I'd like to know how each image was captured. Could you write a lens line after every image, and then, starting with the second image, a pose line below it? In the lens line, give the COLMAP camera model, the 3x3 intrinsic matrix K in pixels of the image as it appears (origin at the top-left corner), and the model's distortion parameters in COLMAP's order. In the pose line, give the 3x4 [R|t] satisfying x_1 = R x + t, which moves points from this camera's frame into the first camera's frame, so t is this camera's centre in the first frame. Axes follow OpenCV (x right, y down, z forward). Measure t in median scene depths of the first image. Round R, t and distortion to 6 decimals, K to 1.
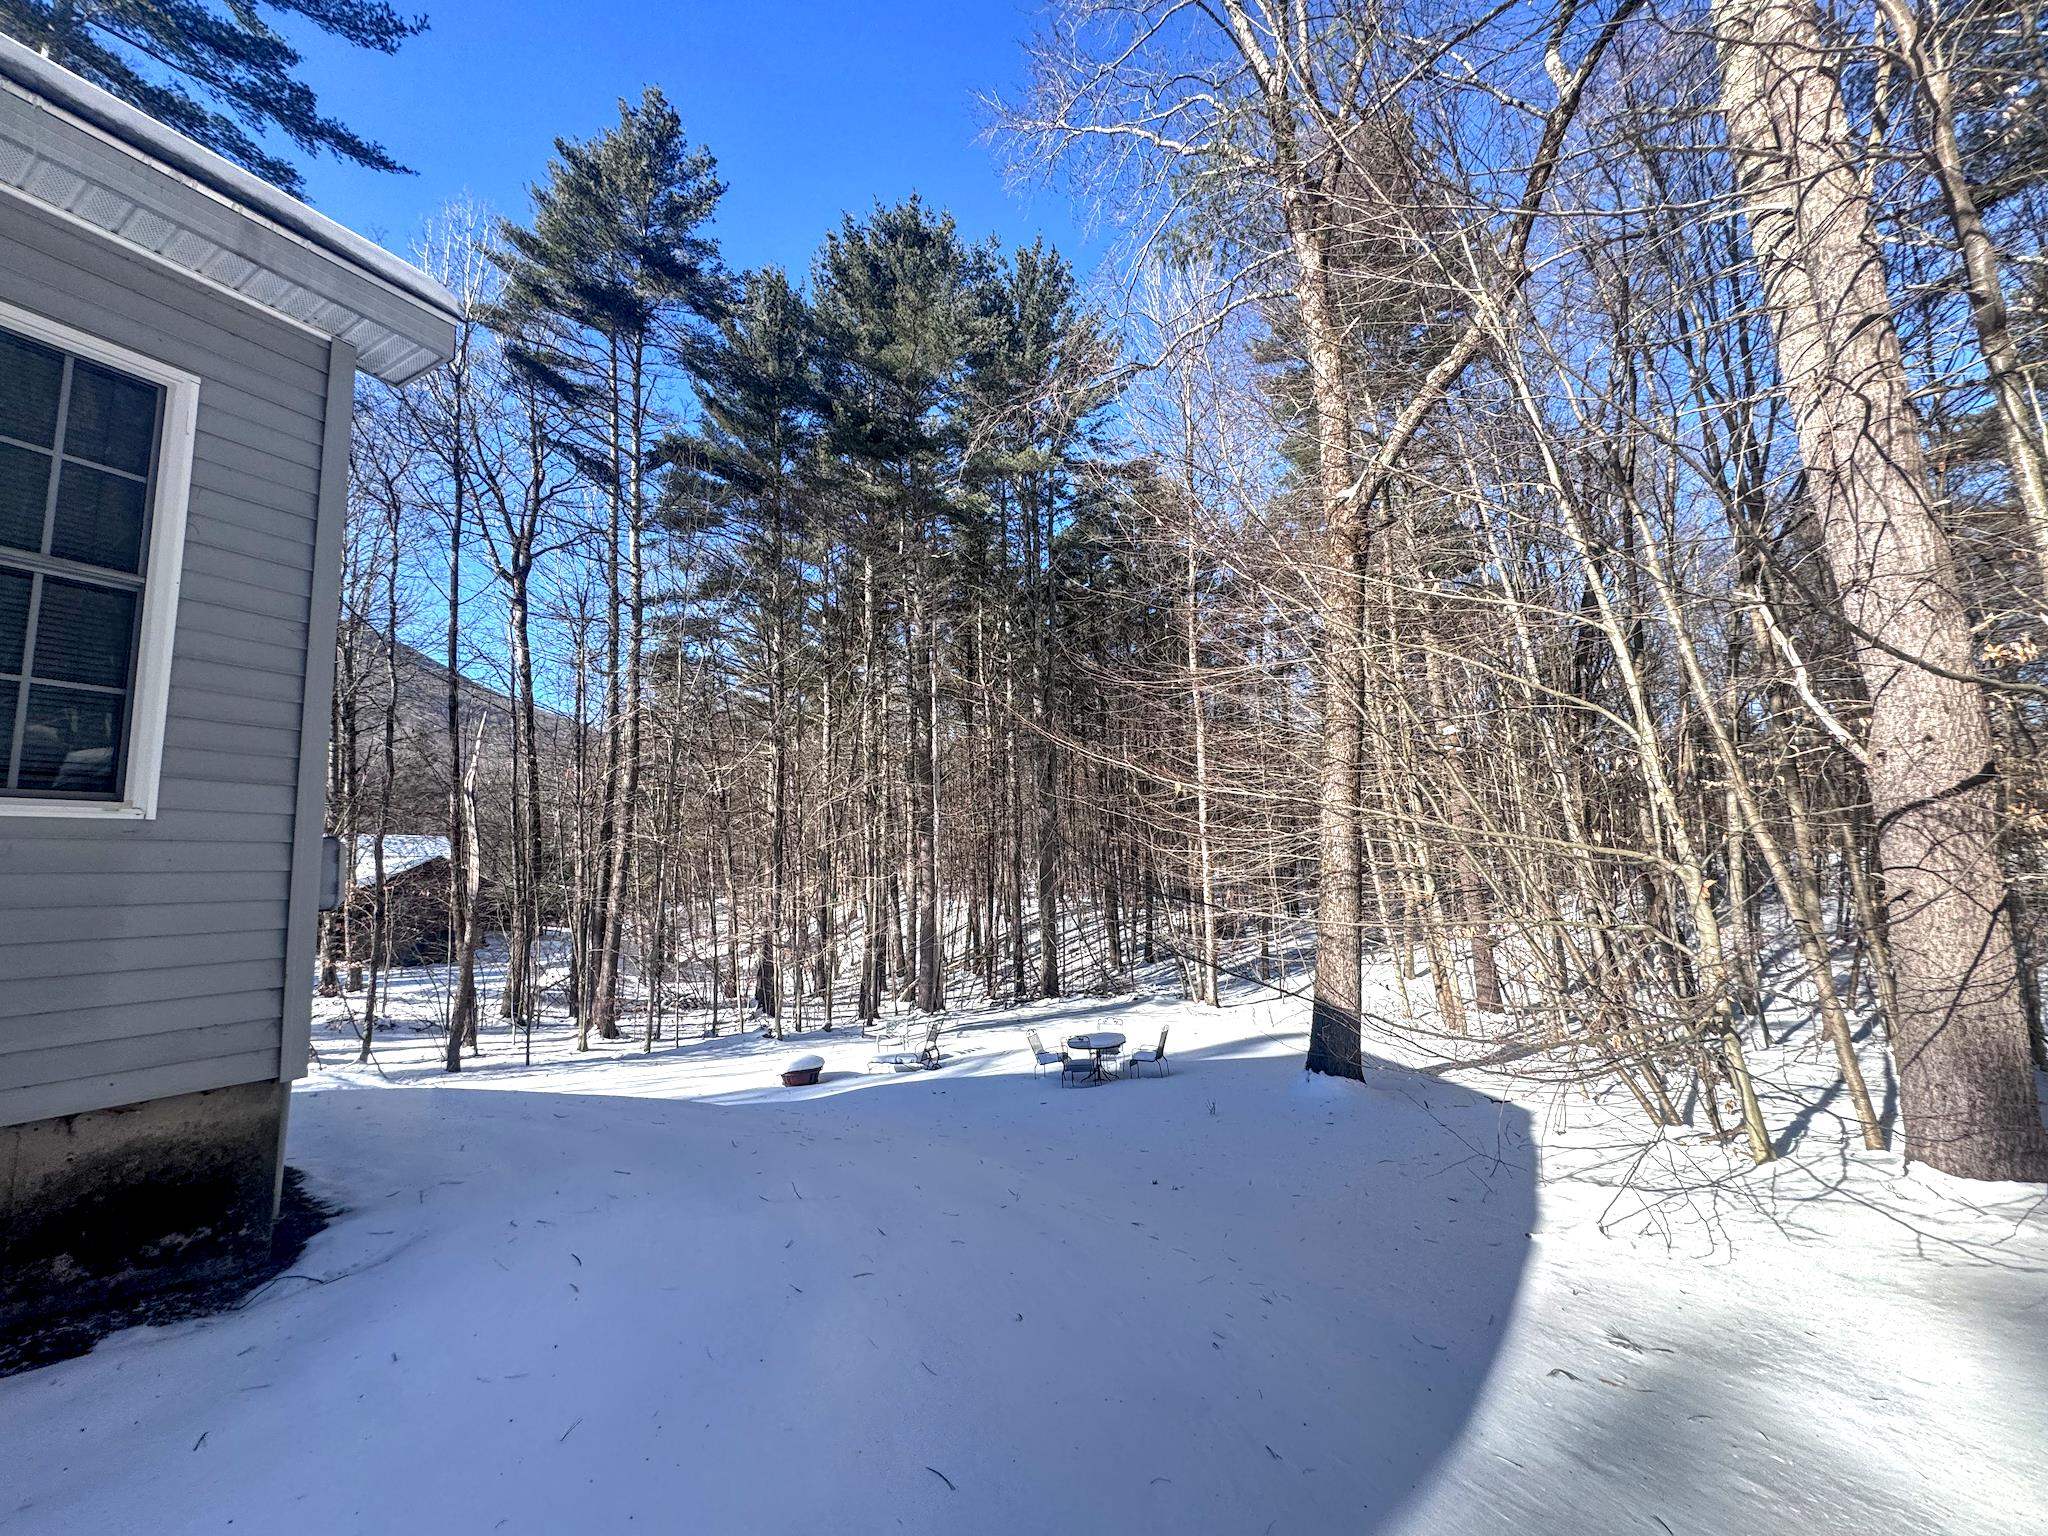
lens RADIAL K [[819.8, 0, 1024.0], [0, 819.8, 768.0], [0, 0, 1]] dist [-0.006282, 0.003663]
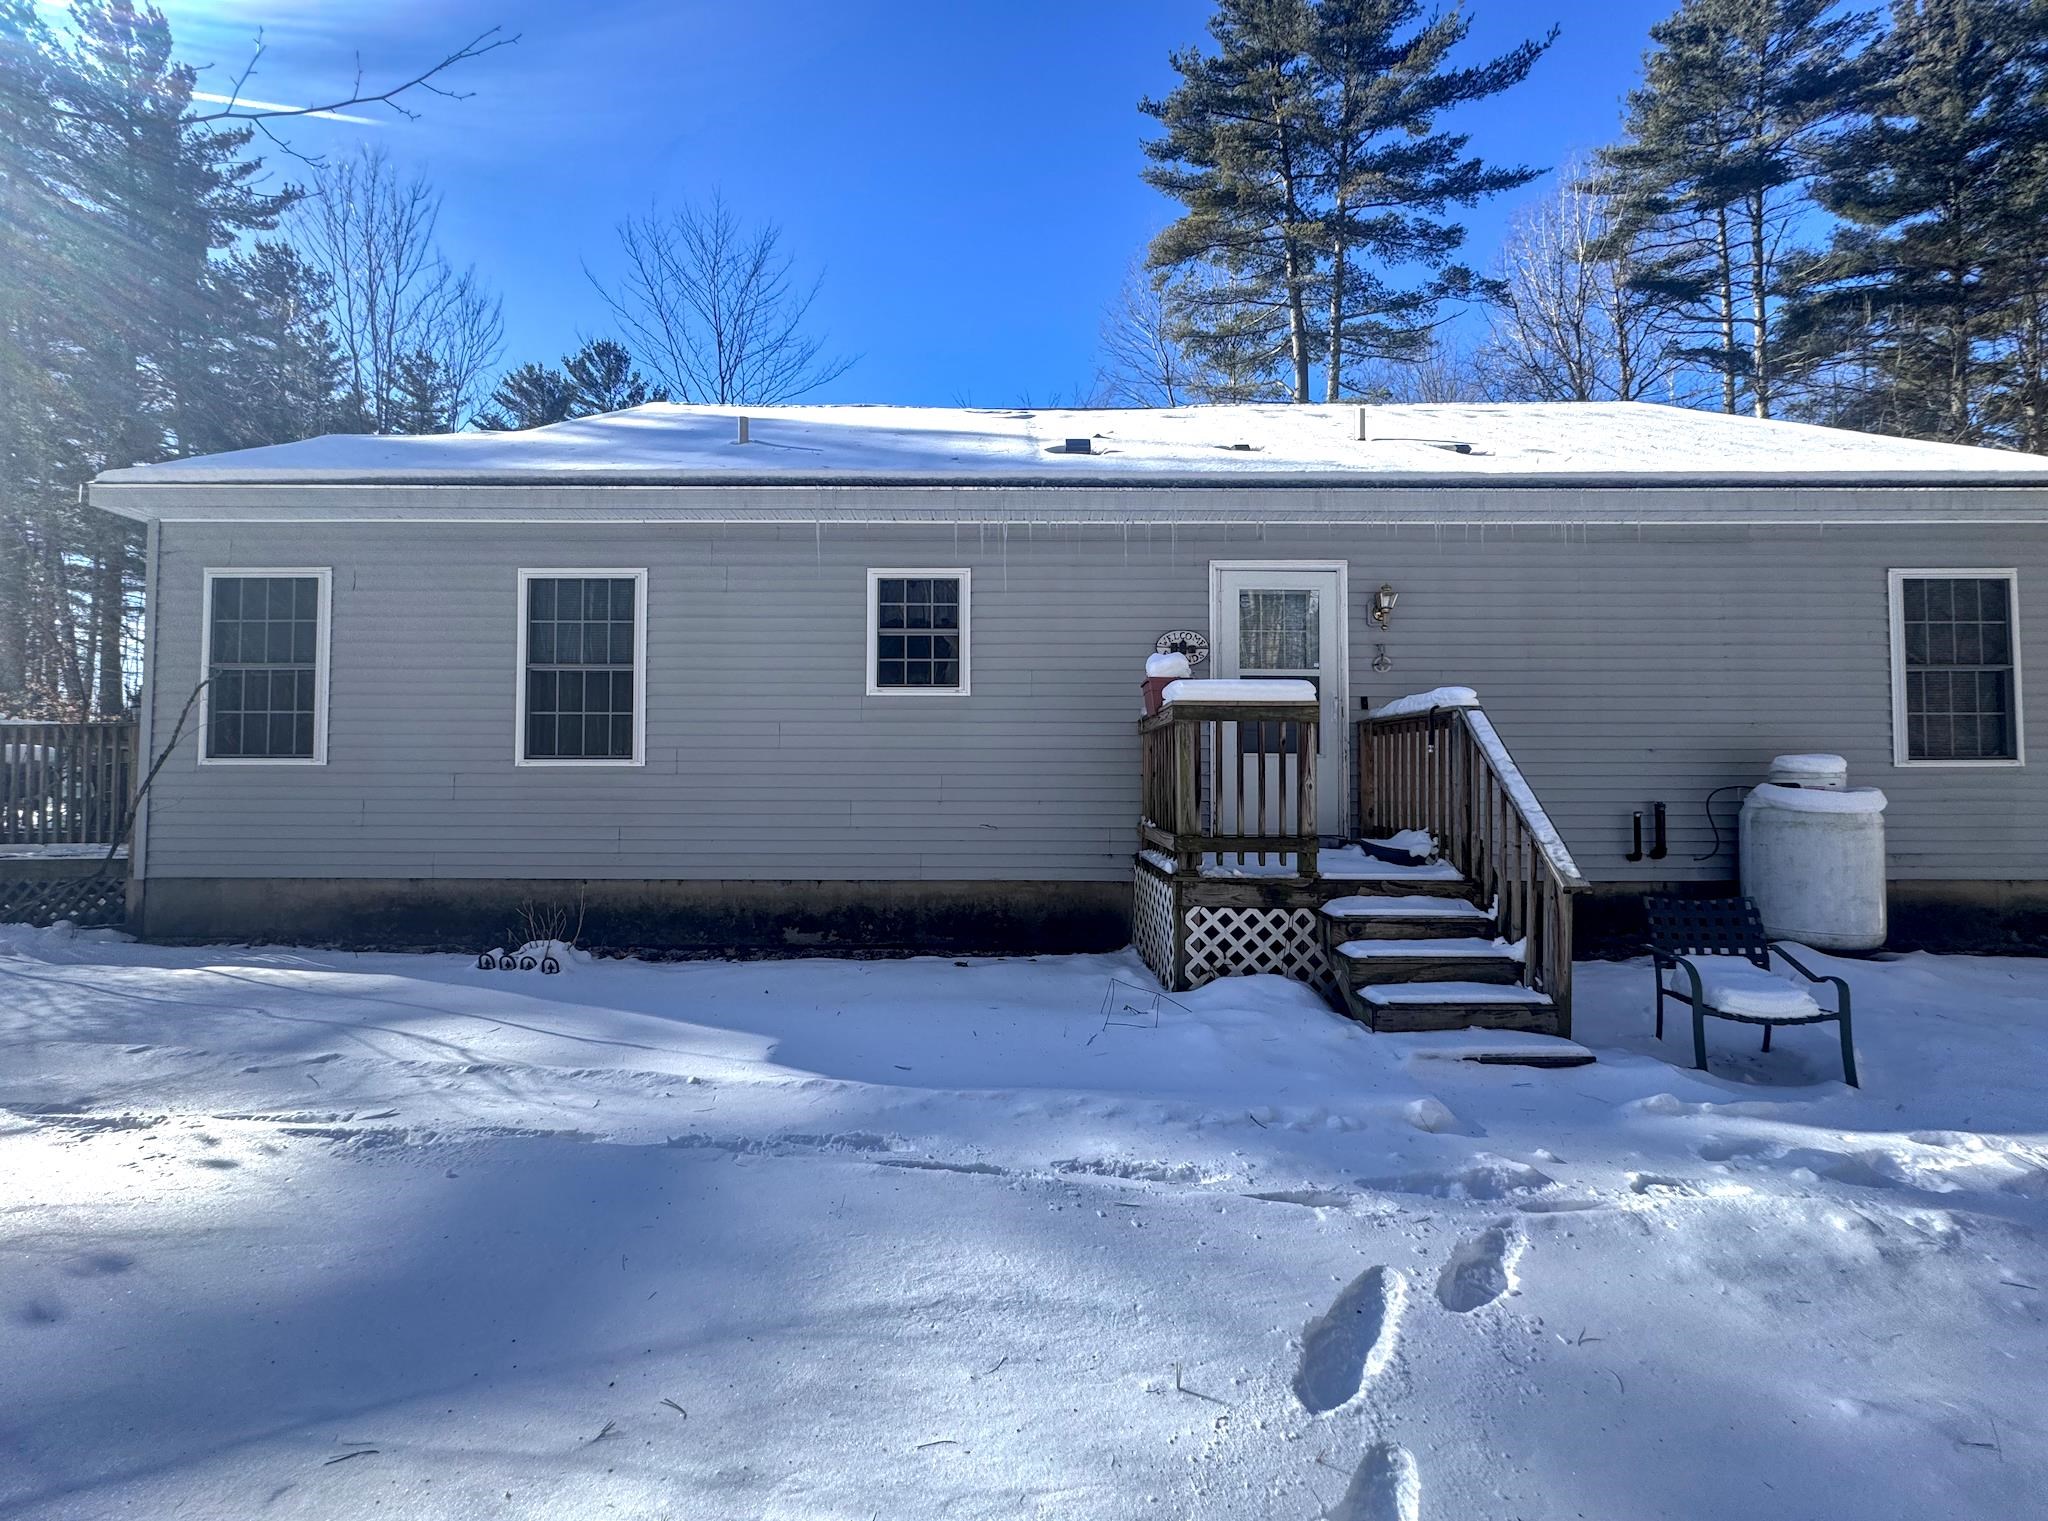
lens RADIAL K [[856.1, 0, 979.9], [0, 856.1, 755.7], [0, 0, 1]] dist [-0.001276, -0.000158]
pose [[0.466809, 0.010862, -0.884291, -0.025335], [0.099255, 0.992963, 0.064592, -0.039454], [0.878771, -0.117922, 0.462446, -0.260493]]
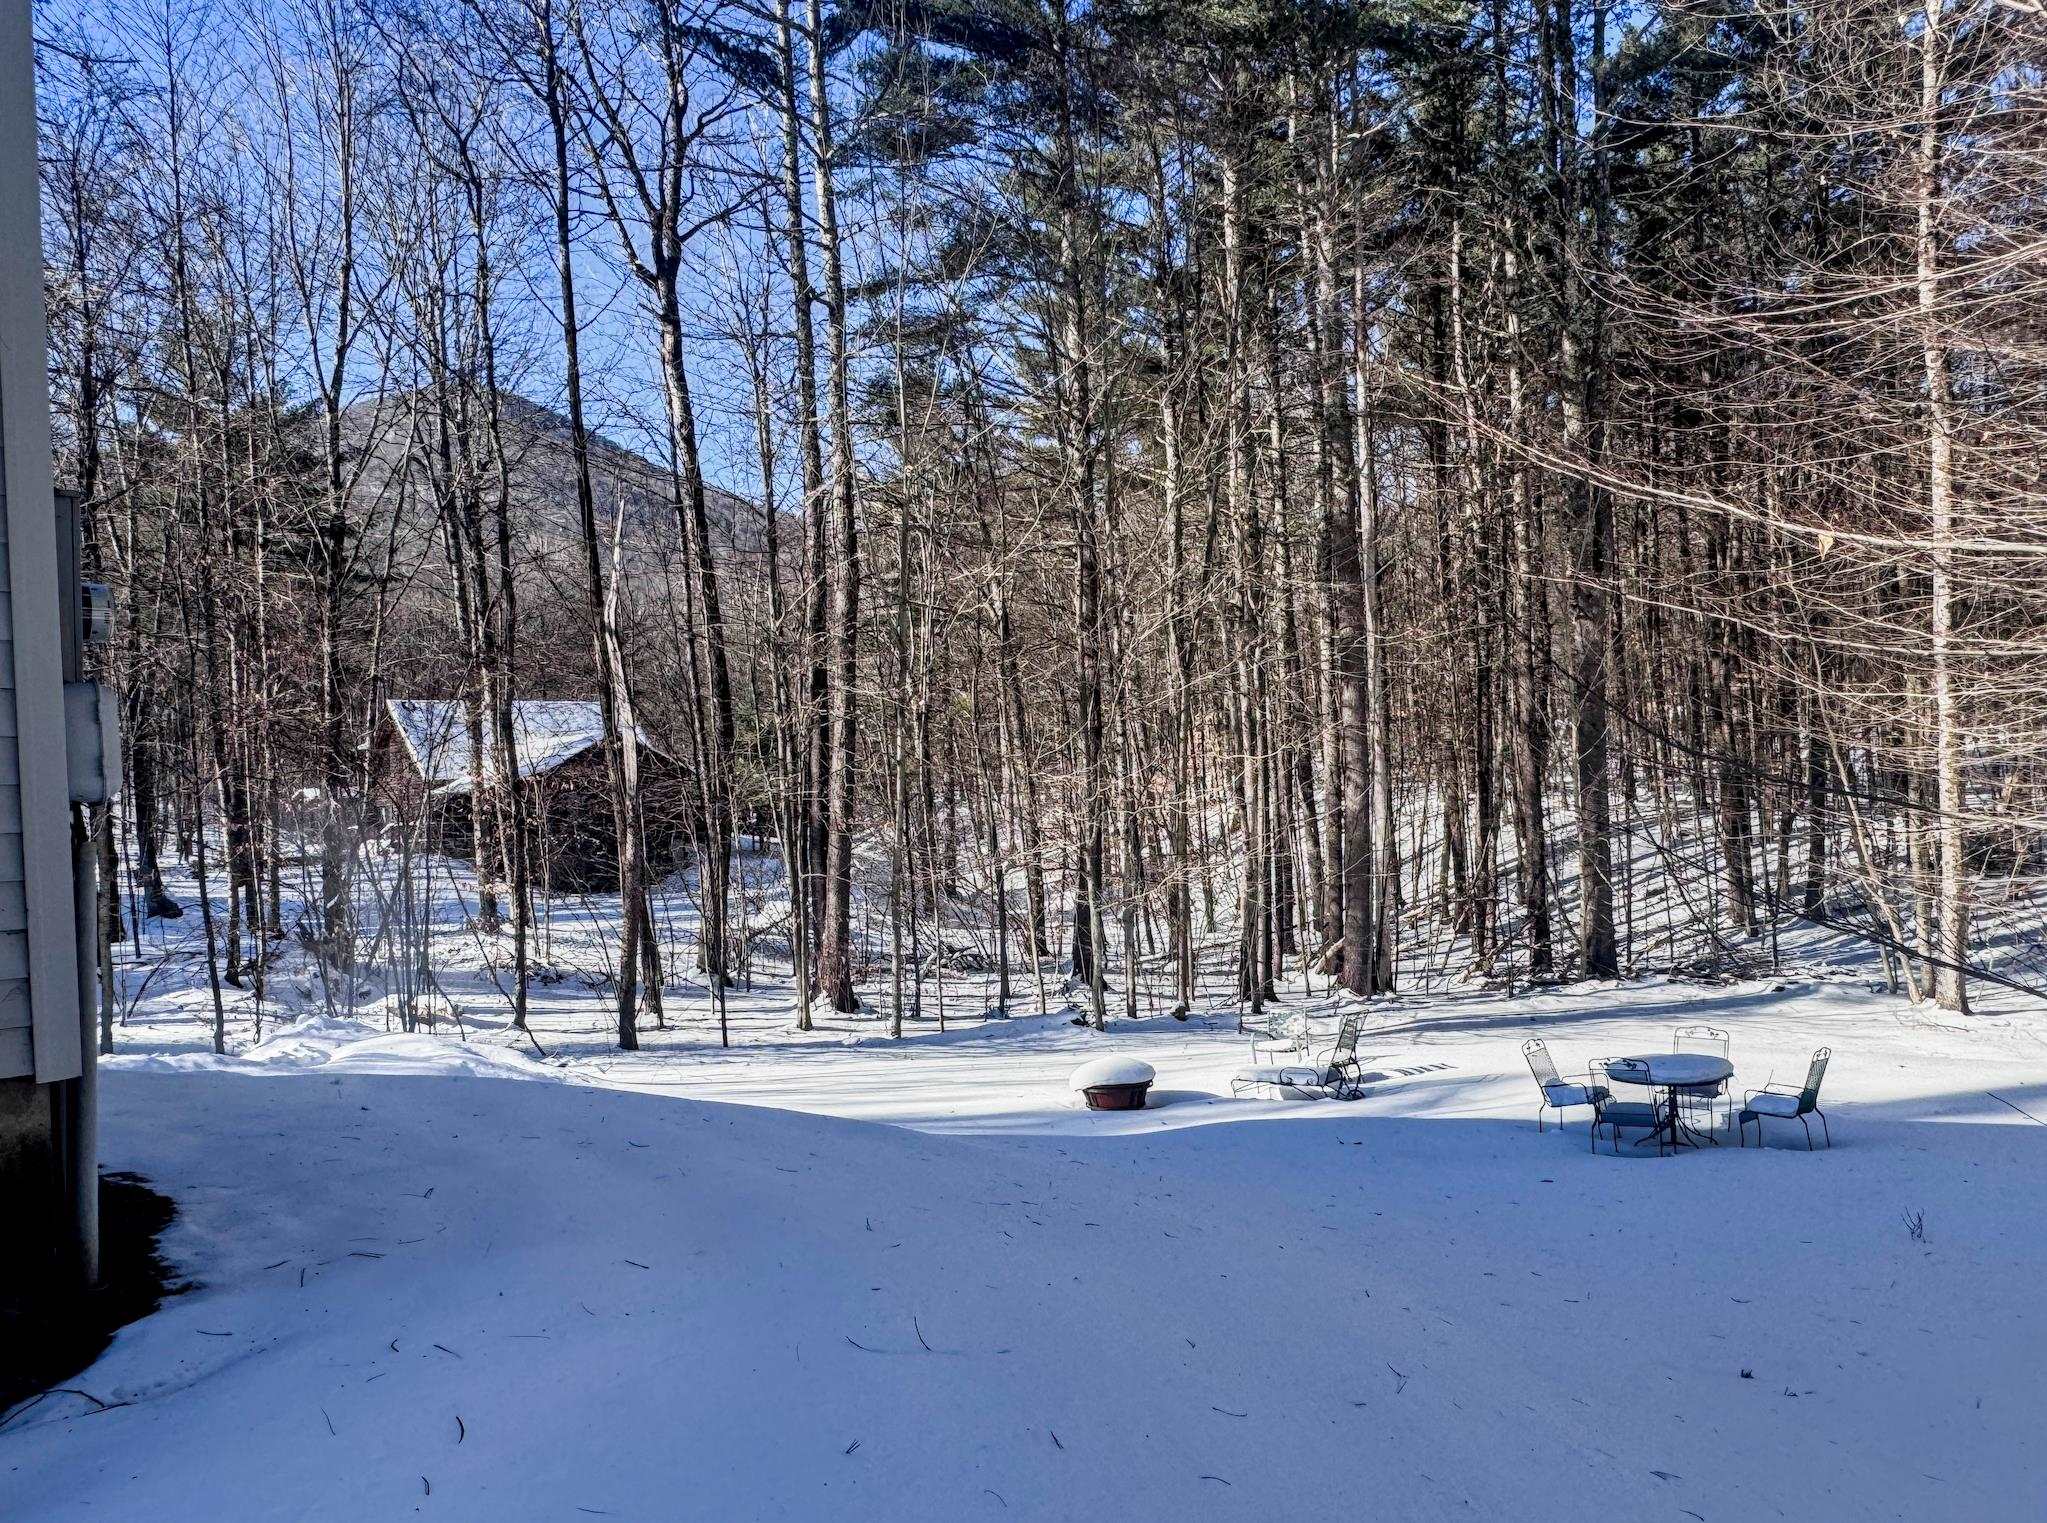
lens RADIAL K [[1456.7, 0, 1022.4], [0, 1456.7, 773.2], [0, 0, 1]] dist [-0.002082, 0.002104]
pose [[0.937346, -0.005064, -0.348364, 0.013504], [0.054746, 0.989614, 0.132919, 0.004585], [0.344073, -0.143662, 0.927887, 0.024520]]
